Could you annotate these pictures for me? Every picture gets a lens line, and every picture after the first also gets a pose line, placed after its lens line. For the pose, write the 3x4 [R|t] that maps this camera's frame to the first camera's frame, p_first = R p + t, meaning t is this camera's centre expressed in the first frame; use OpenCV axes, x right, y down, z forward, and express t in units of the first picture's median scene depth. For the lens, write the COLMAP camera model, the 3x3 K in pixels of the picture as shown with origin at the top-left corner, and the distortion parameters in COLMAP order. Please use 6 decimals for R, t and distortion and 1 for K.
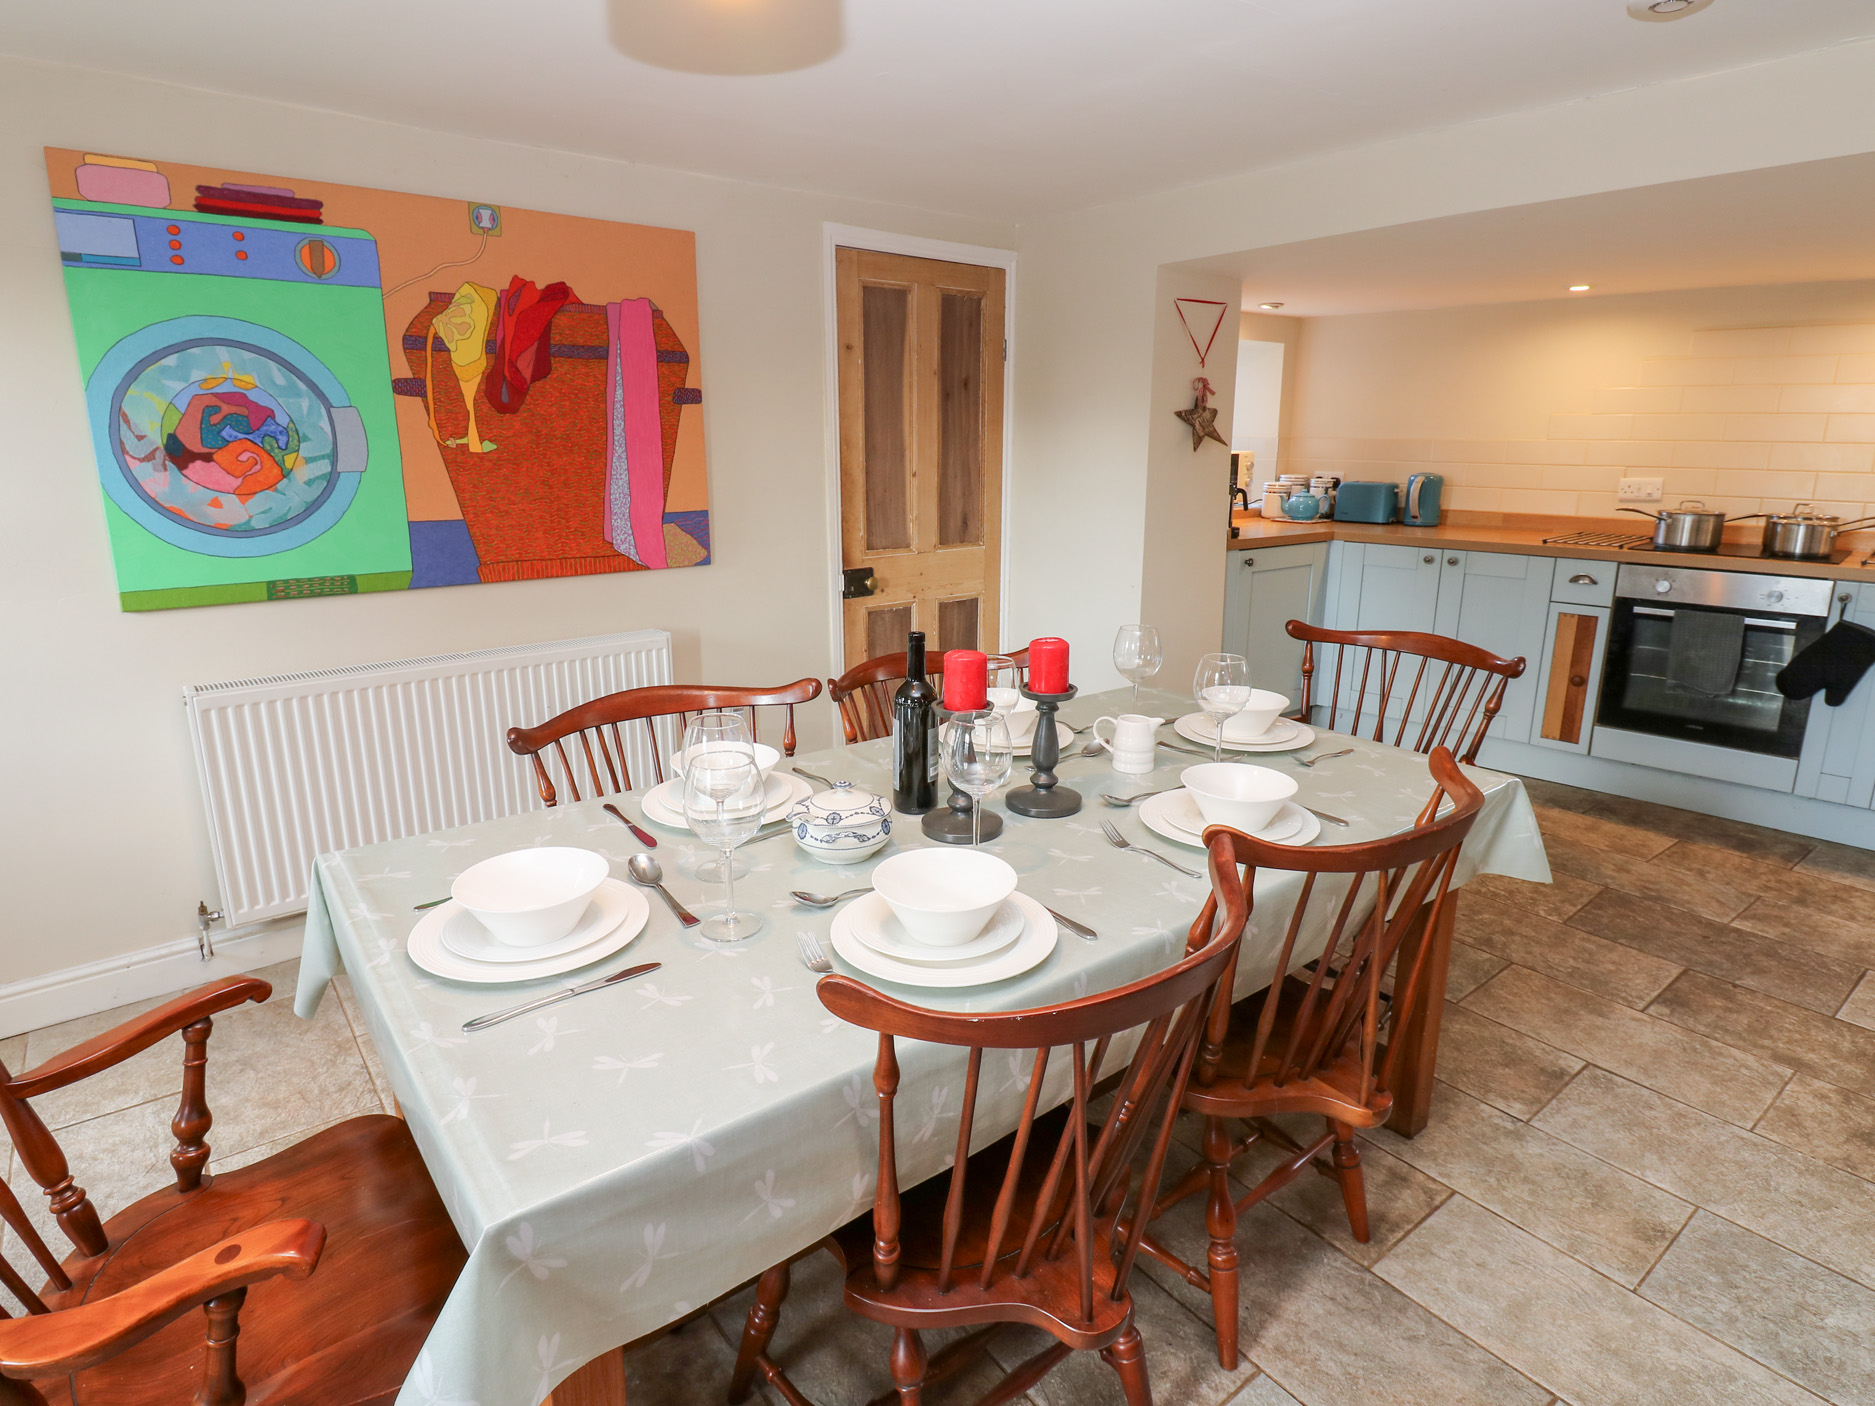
lens RADIAL K [[1032.7, 0, 947.9], [0, 1032.7, 691.7], [0, 0, 1]] dist [-0.001792, -0.013685]
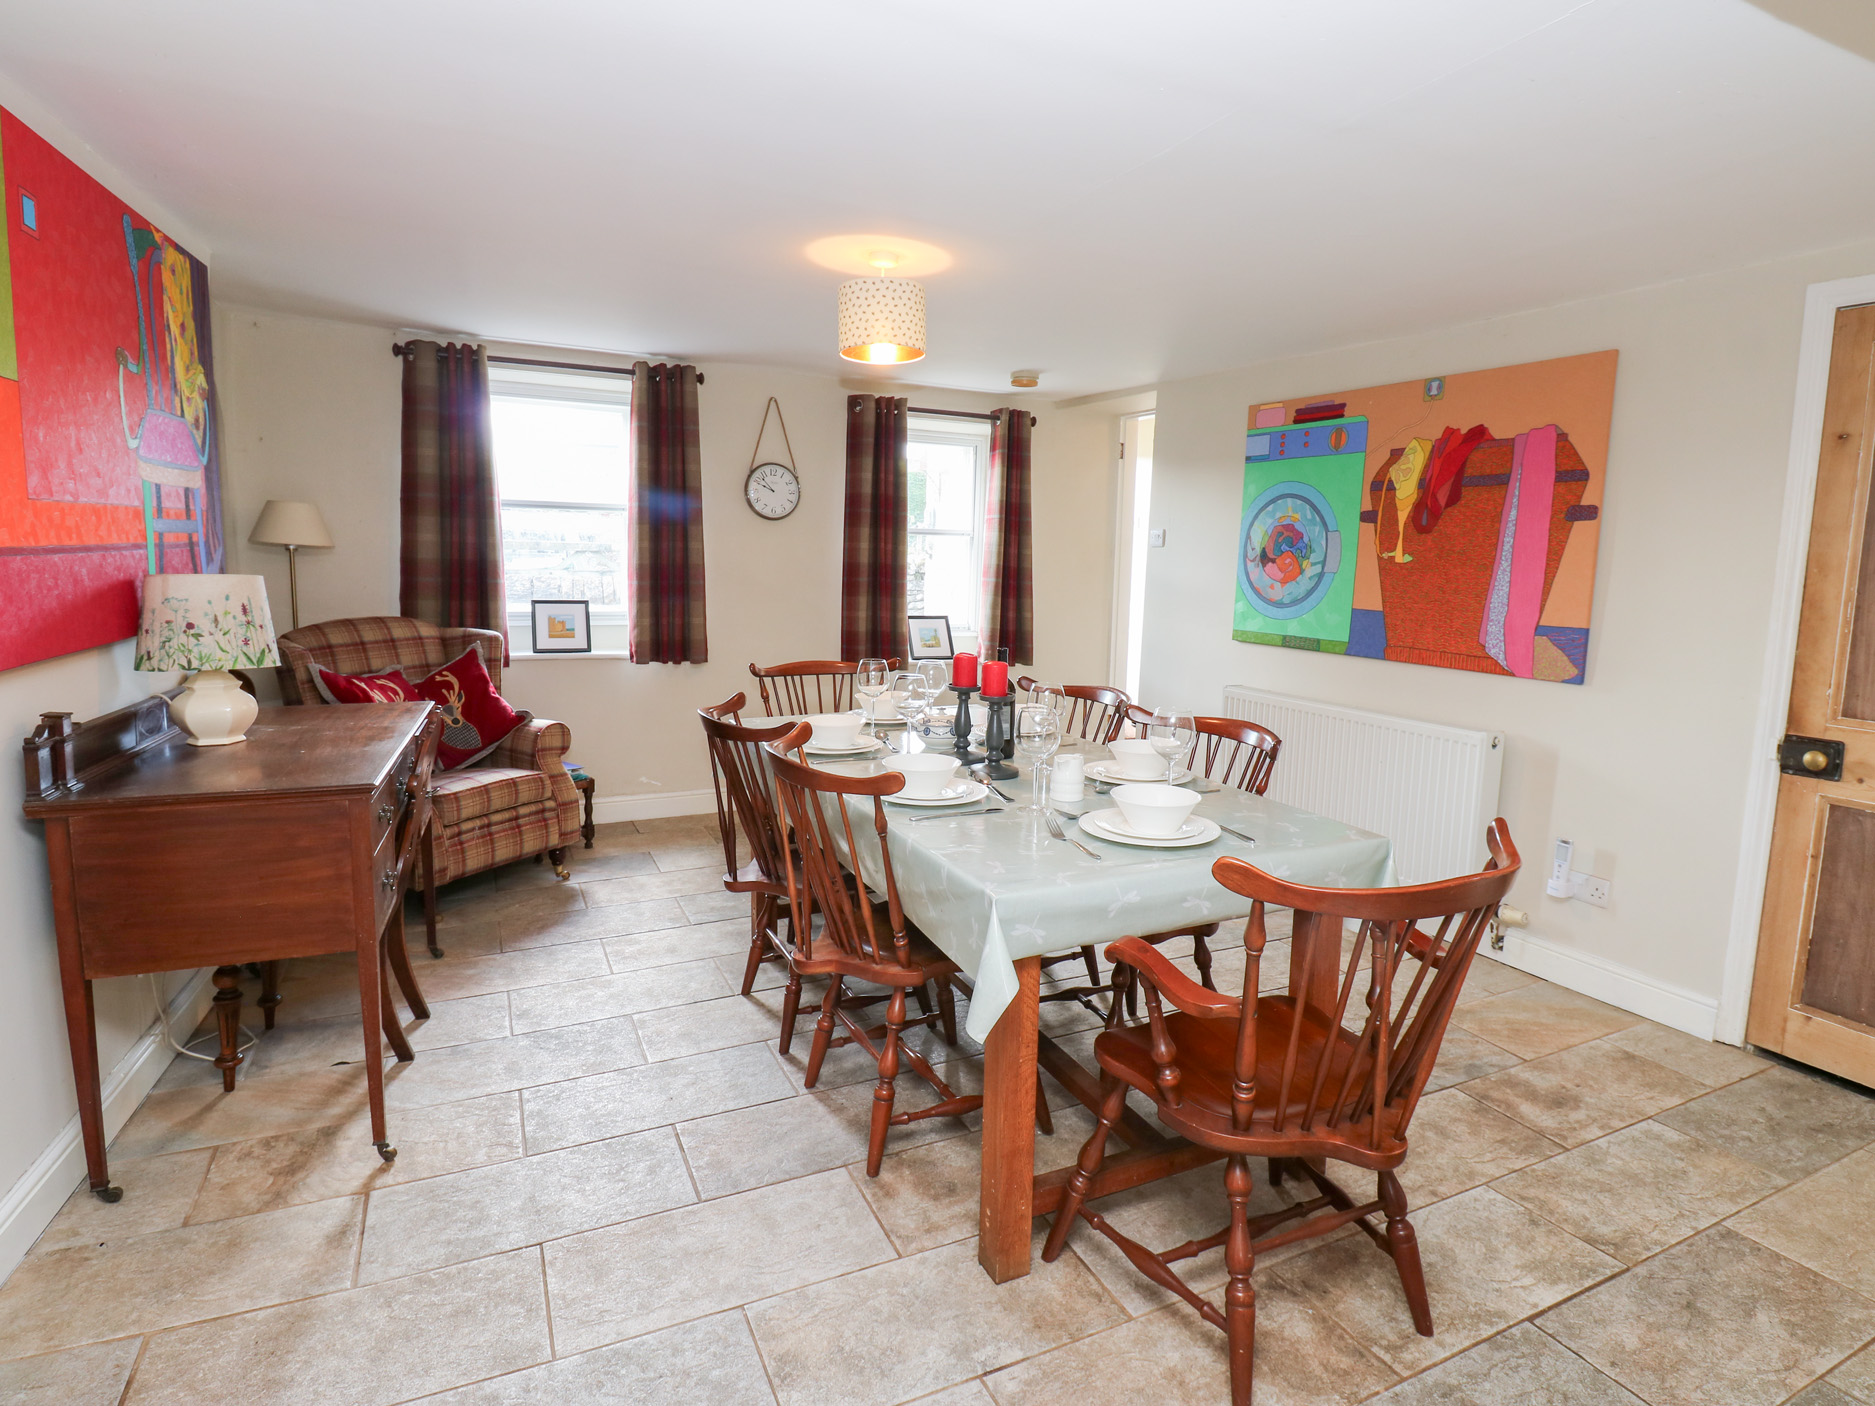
lens RADIAL K [[1012.1, 0, 945.5], [0, 1012.1, 689.2], [0, 0, 1]] dist [-0.001757, -0.013000]
pose [[-0.223948, 0.120241, -0.967155, 0.851152], [-0.260159, 0.948975, 0.178222, -0.140785], [0.939236, 0.291527, -0.181239, 0.657379]]
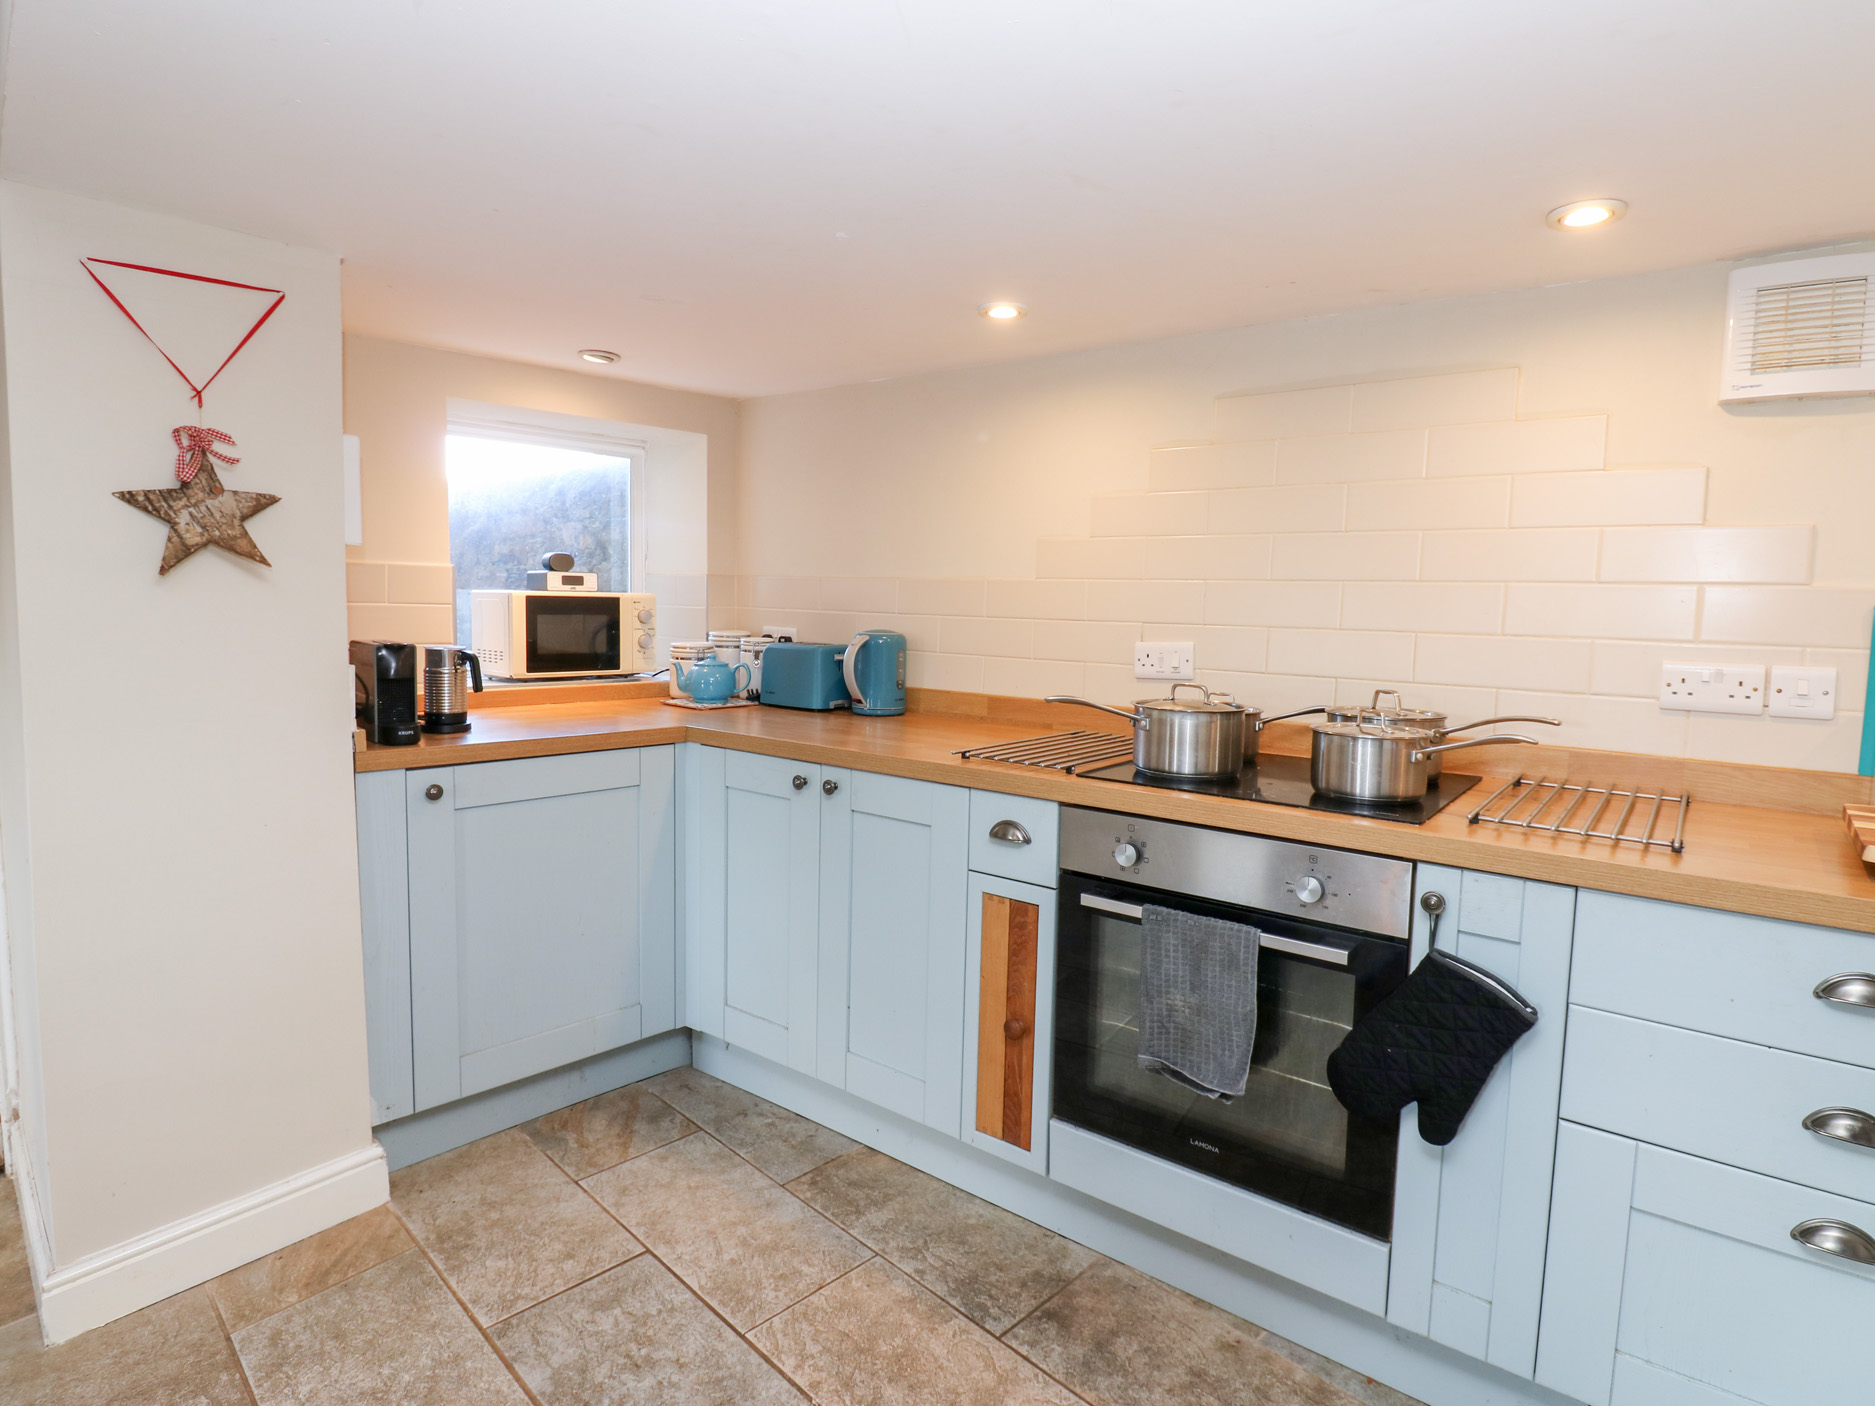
lens RADIAL K [[1012.1, 0, 945.5], [0, 1012.1, 689.2], [0, 0, 1]] dist [-0.001757, -0.013000]
pose [[0.991218, 0.007829, 0.132009, 0.624168], [0.012176, 0.988602, -0.150057, -0.125694], [-0.131679, 0.150347, 0.979825, 0.595931]]
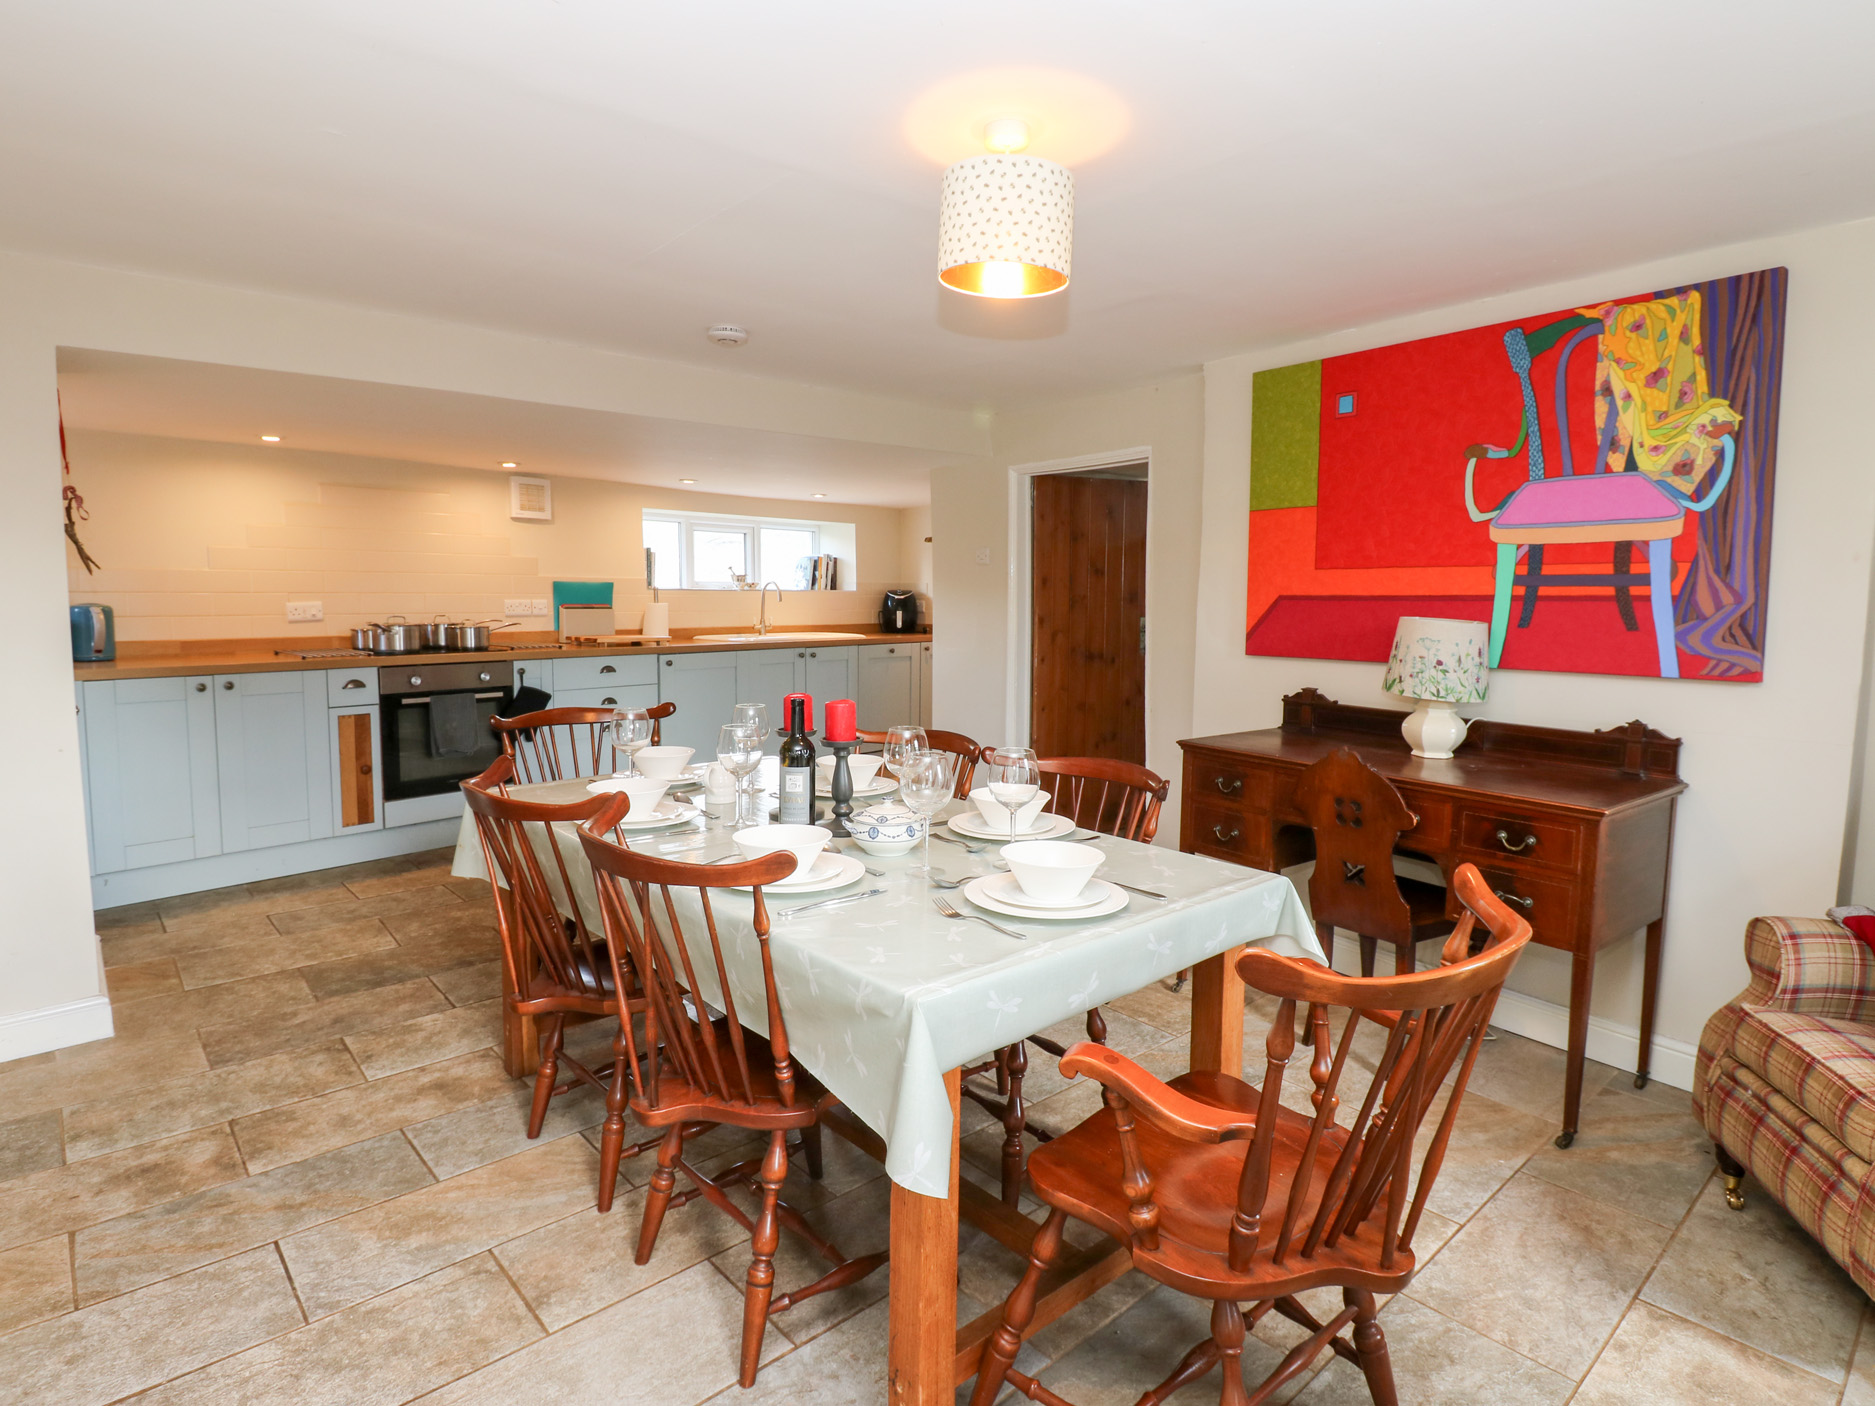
lens RADIAL K [[1012.1, 0, 945.5], [0, 1012.1, 689.2], [0, 0, 1]] dist [-0.001757, -0.013000]
pose [[-0.060580, -0.098450, 0.993296, -0.699668], [0.231208, 0.966676, 0.109912, -0.090006], [-0.971017, 0.236316, -0.035799, 0.459961]]
